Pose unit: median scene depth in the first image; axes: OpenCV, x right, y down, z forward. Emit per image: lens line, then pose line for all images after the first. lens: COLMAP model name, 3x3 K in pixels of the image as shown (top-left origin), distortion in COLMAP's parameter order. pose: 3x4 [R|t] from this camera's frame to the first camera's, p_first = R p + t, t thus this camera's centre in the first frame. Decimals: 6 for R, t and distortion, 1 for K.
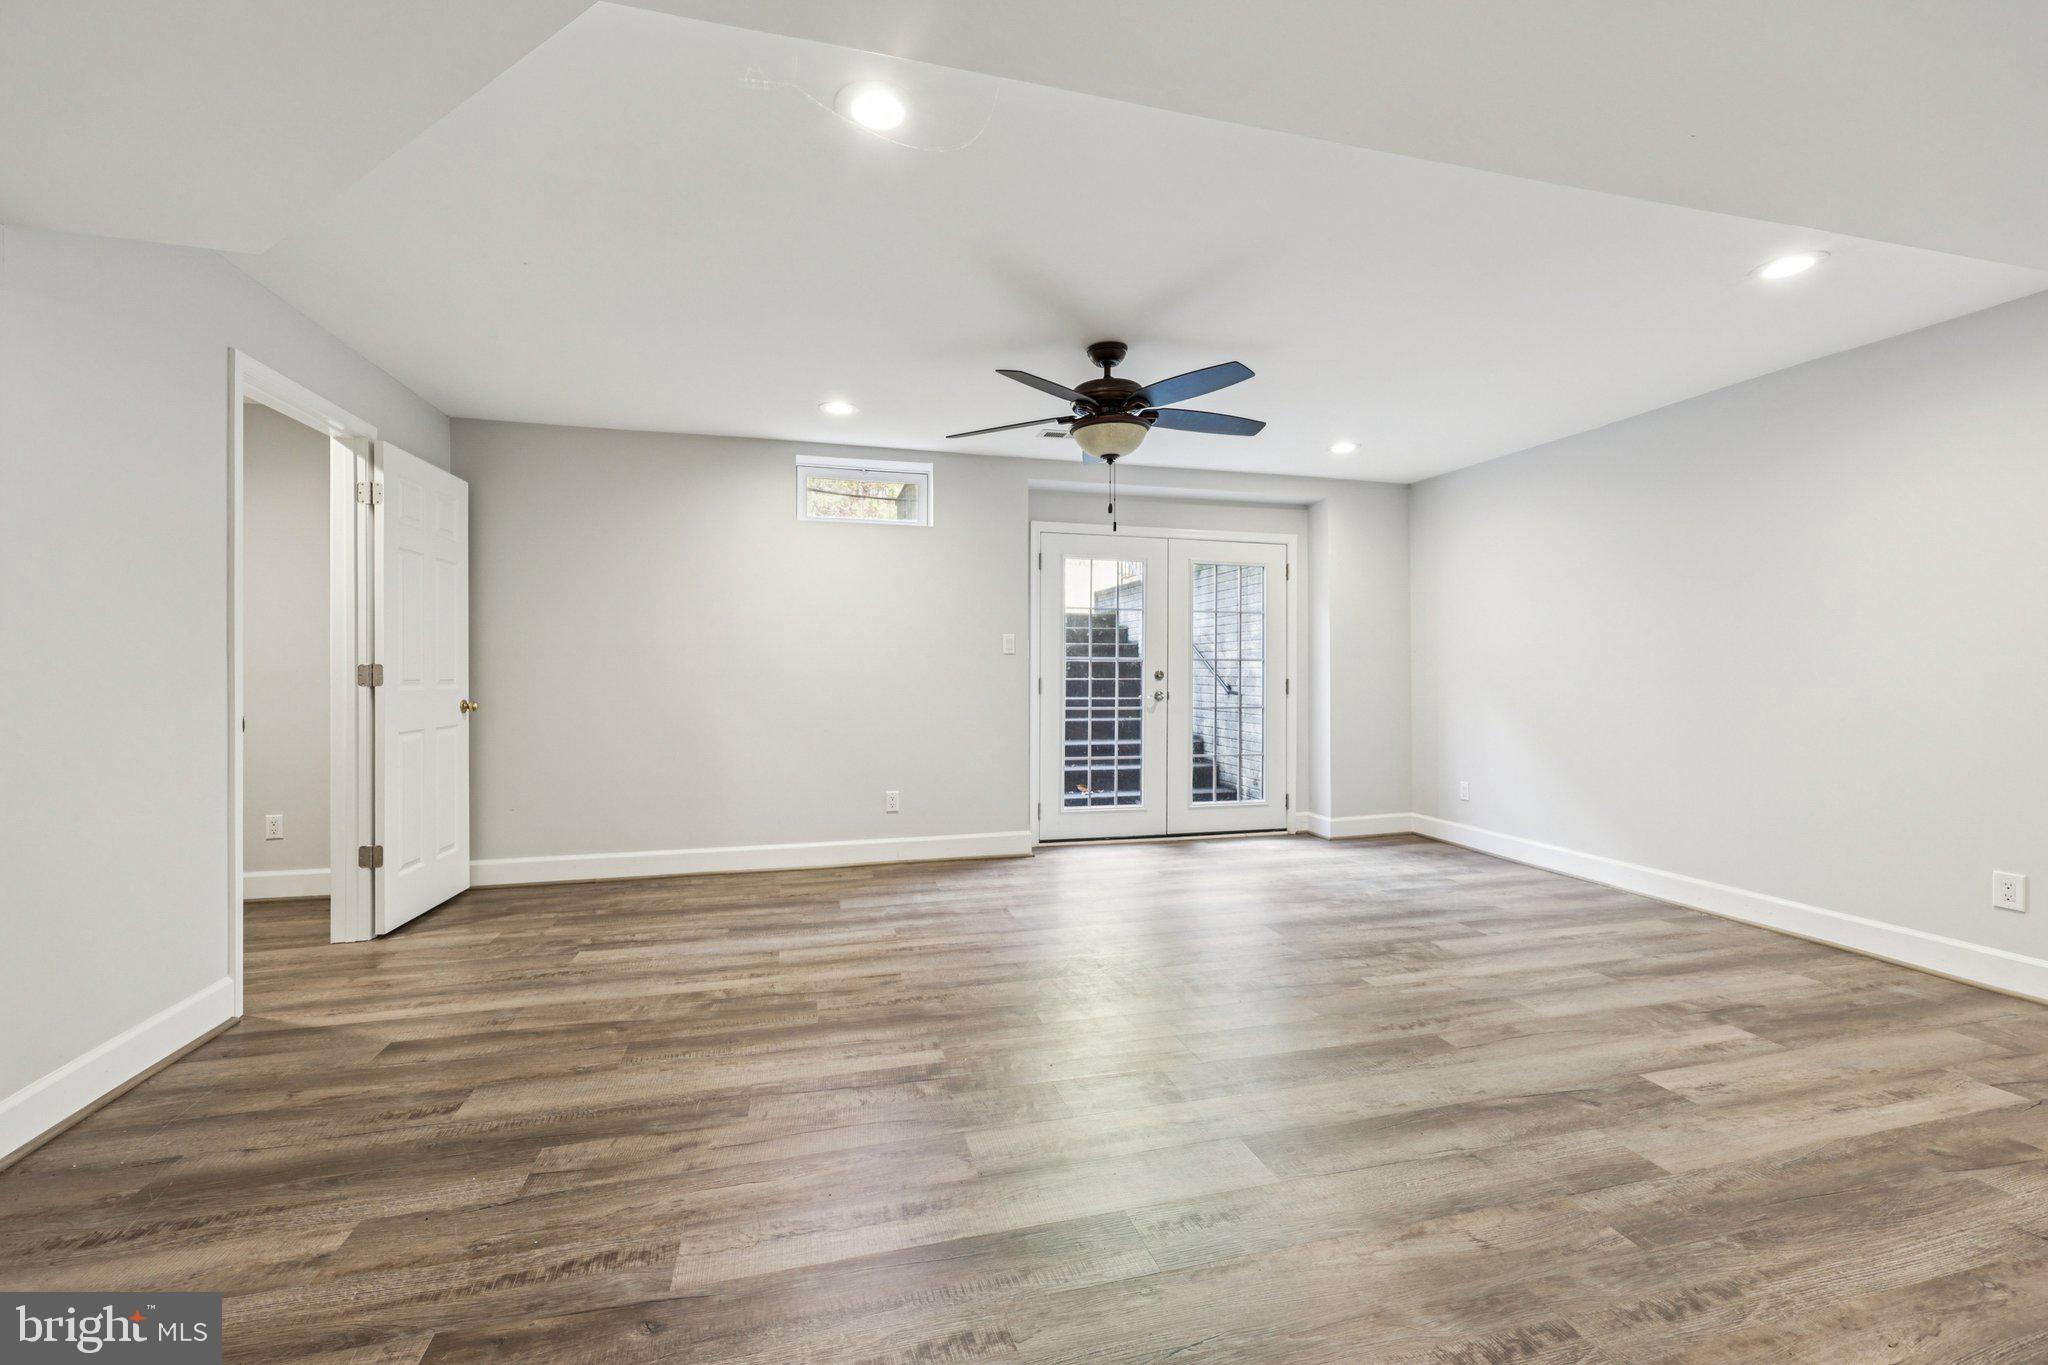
lens RADIAL K [[834.2, 0, 1028.1], [0, 834.2, 678.2], [0, 0, 1]] dist [0.001155, 0.000601]
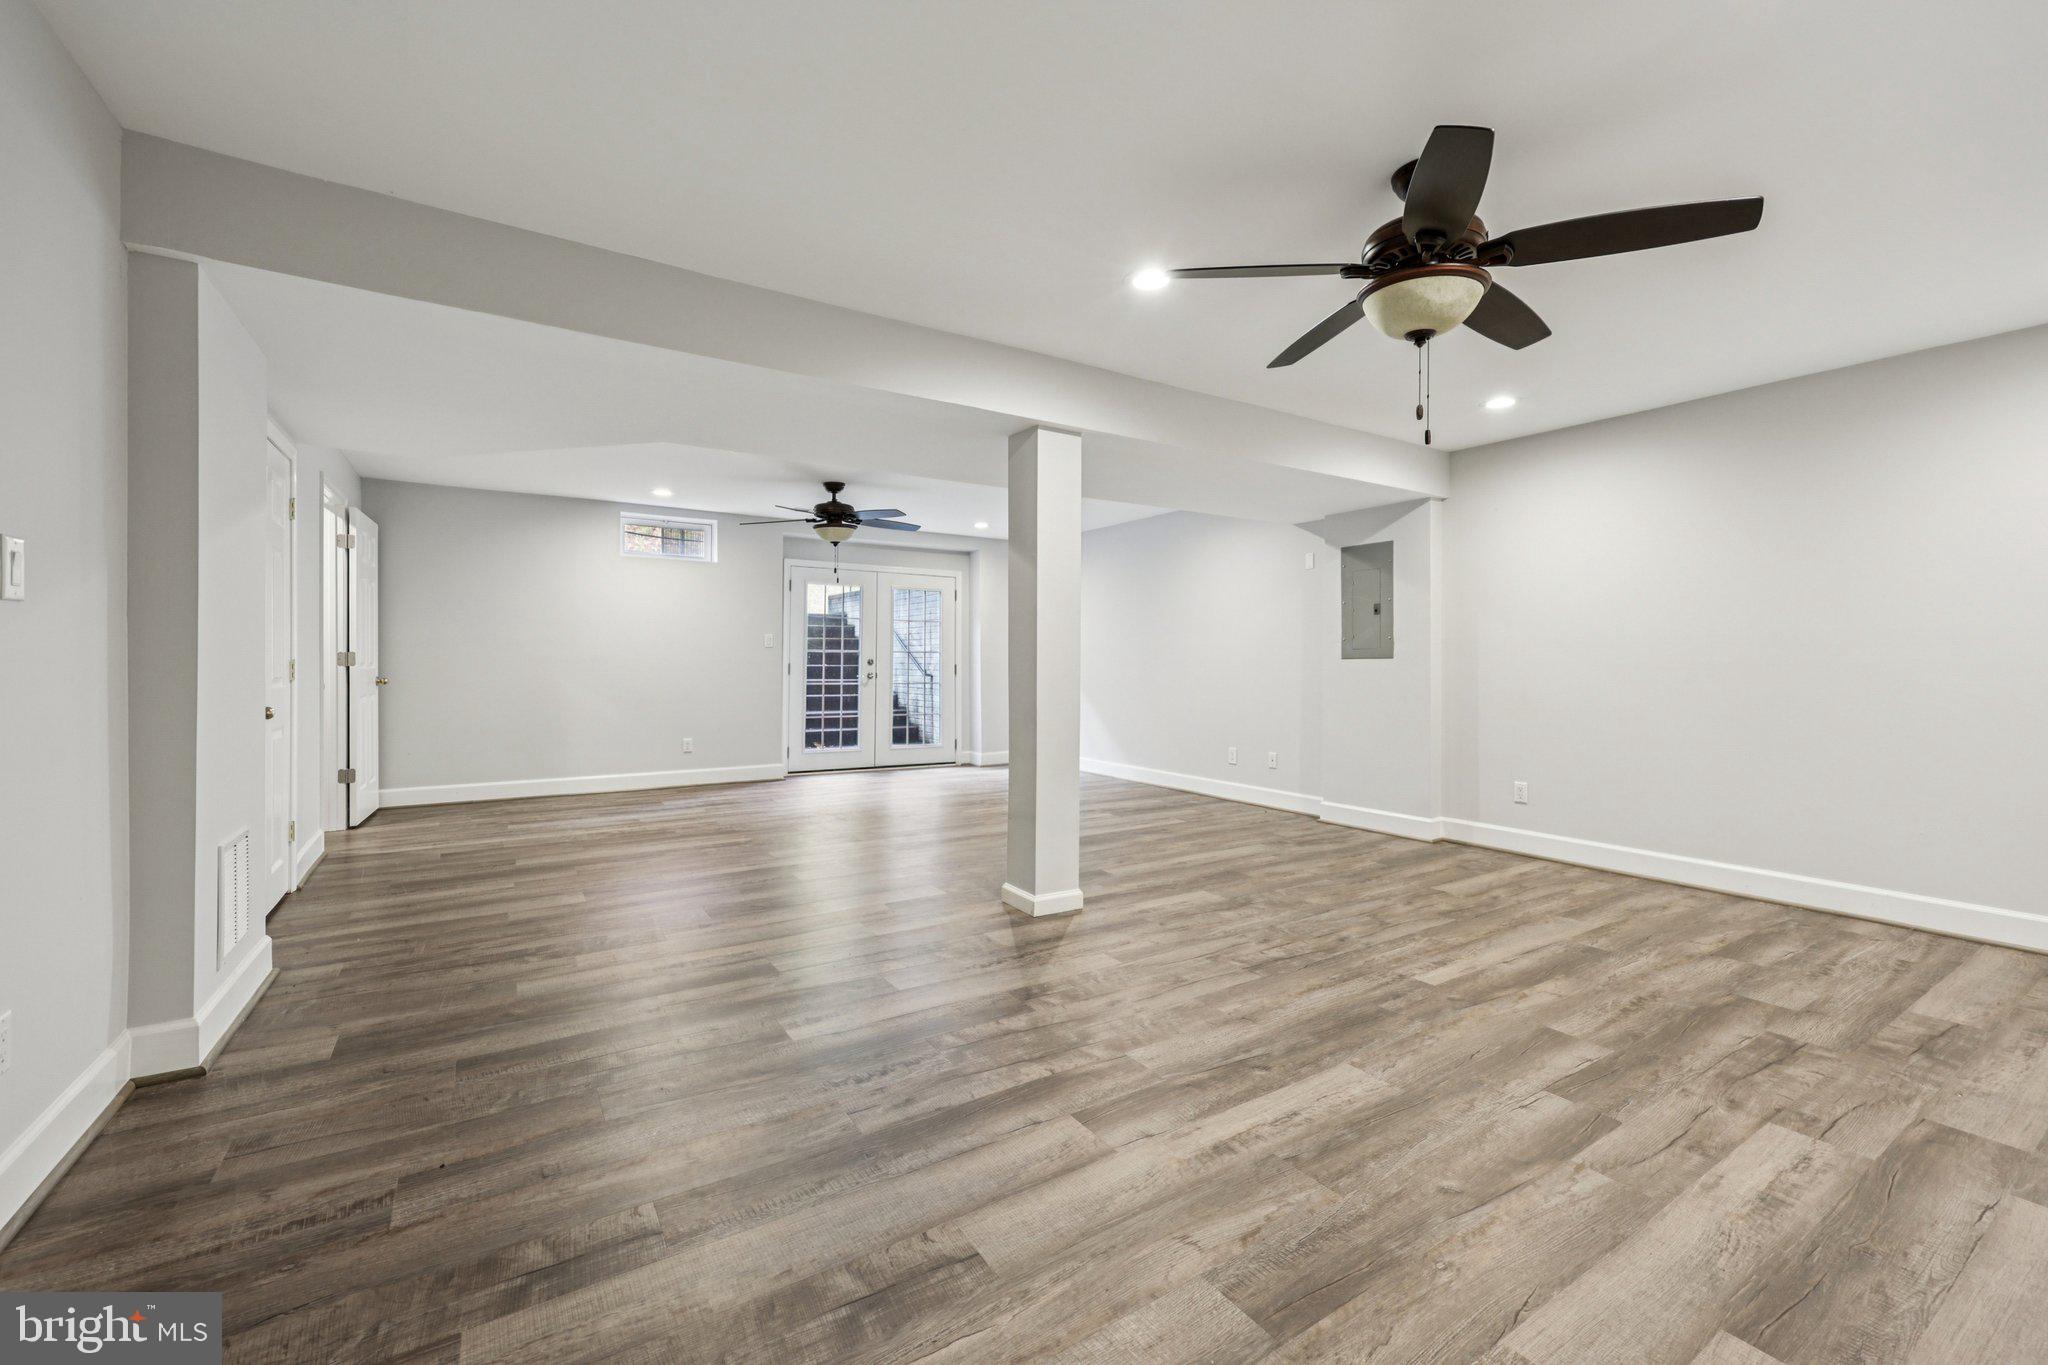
lens RADIAL K [[834.2, 0, 1021.0], [0, 834.2, 655.2], [0, 0, 1]] dist [0.001155, 0.000601]
pose [[0.953841, 0.004579, 0.300278, -0.039755], [0.000046, 0.999881, -0.015396, 0.008432], [-0.300313, 0.014699, 0.953728, -0.552520]]
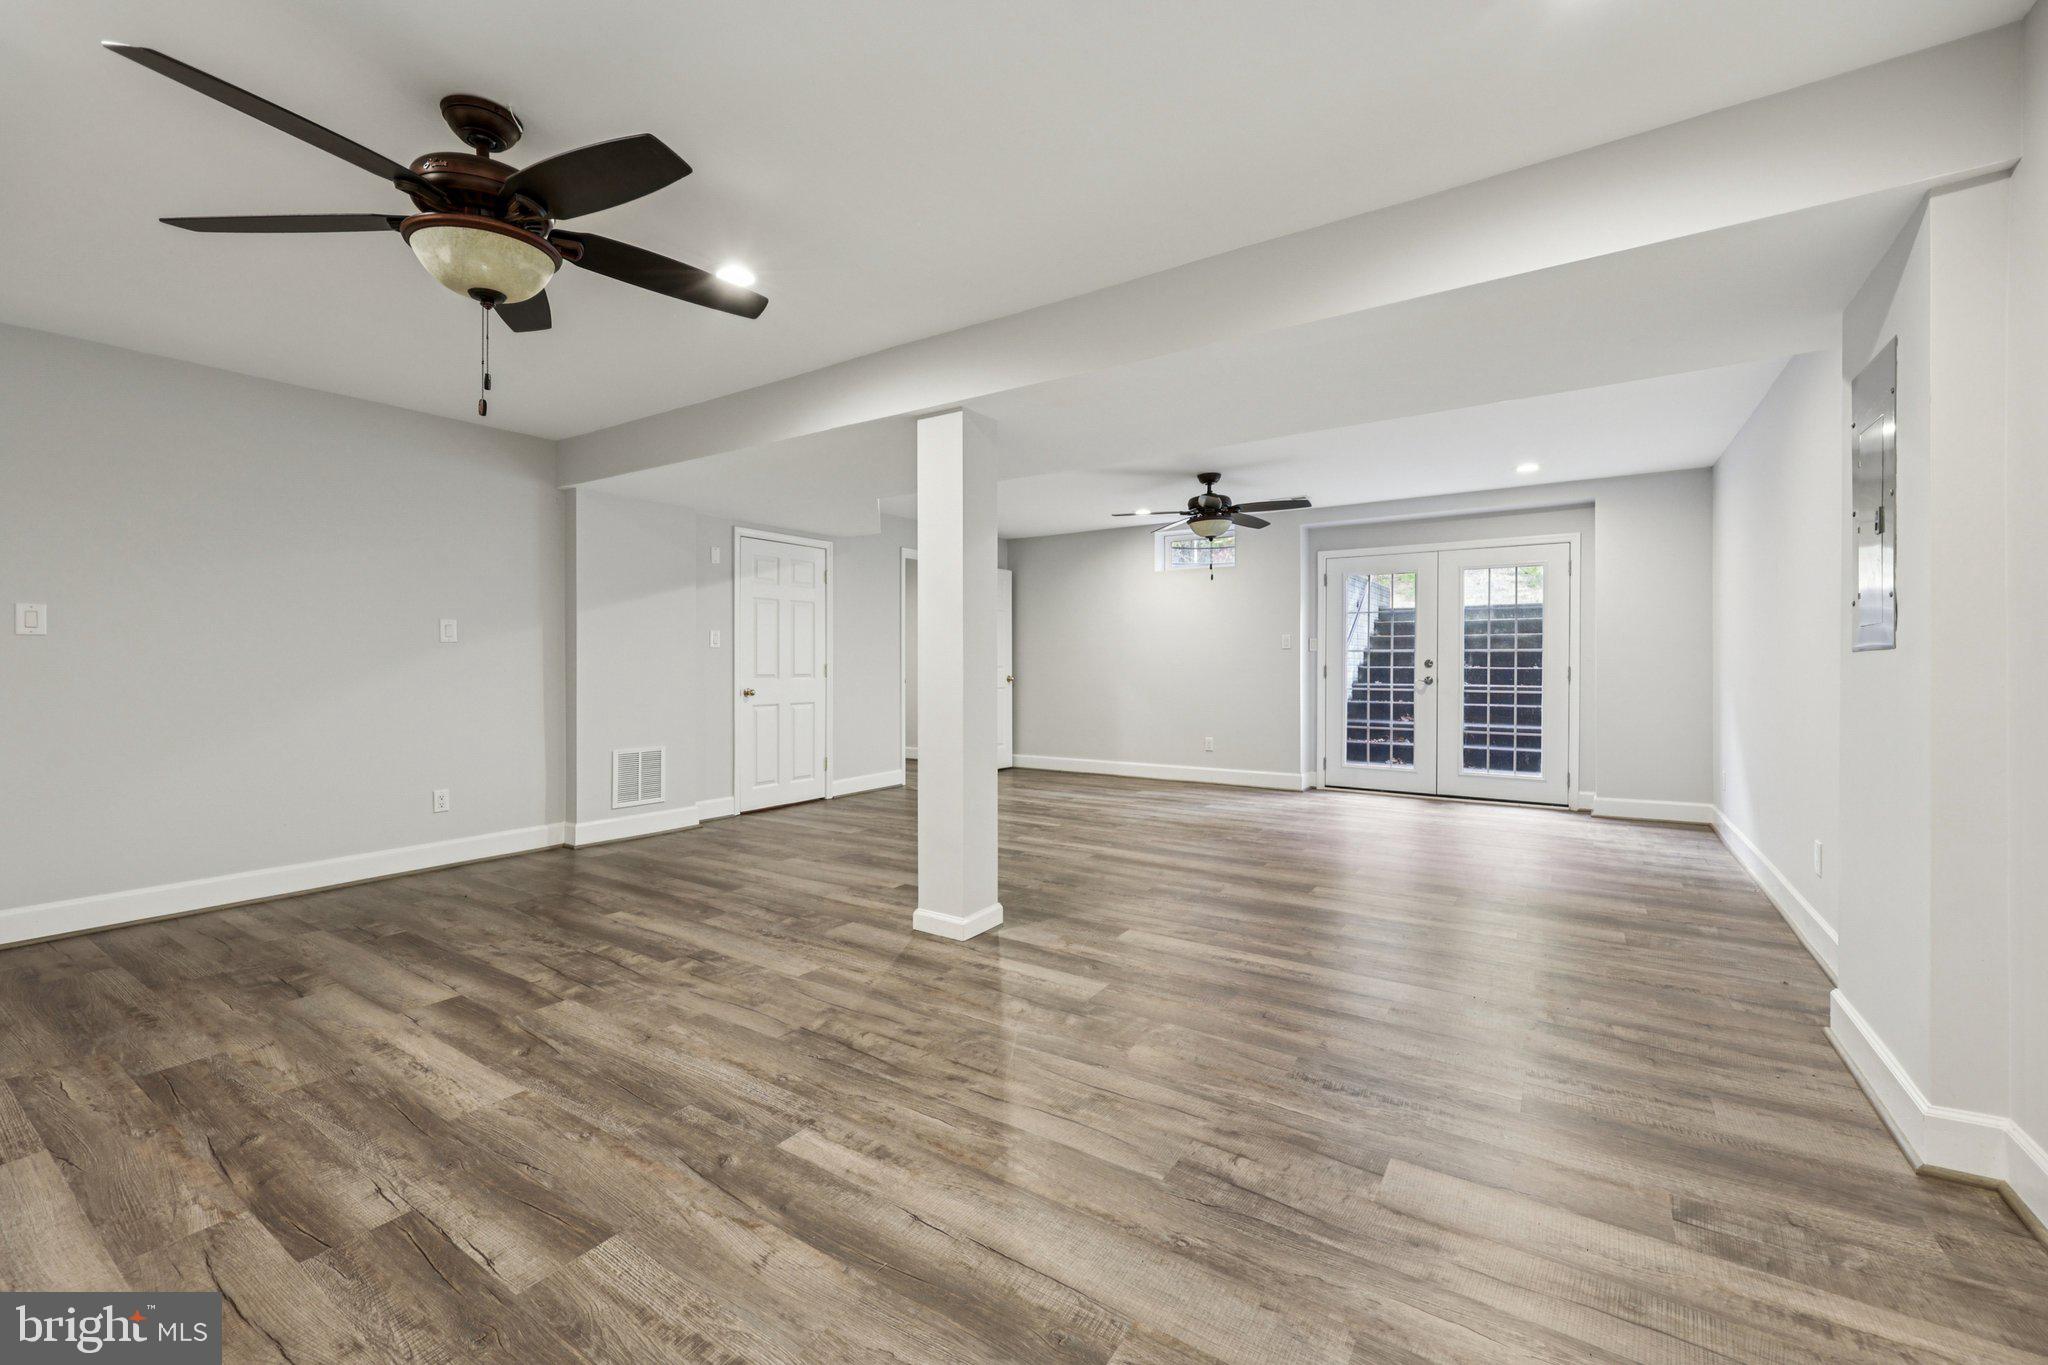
lens RADIAL K [[834.2, 0, 1020.5], [0, 834.2, 661.0], [0, 0, 1]] dist [0.001155, 0.000601]
pose [[0.657592, -0.004987, -0.753358, 0.715583], [-0.003572, 0.999946, -0.009737, 0.007421], [0.753366, 0.009094, 0.657539, -0.276027]]
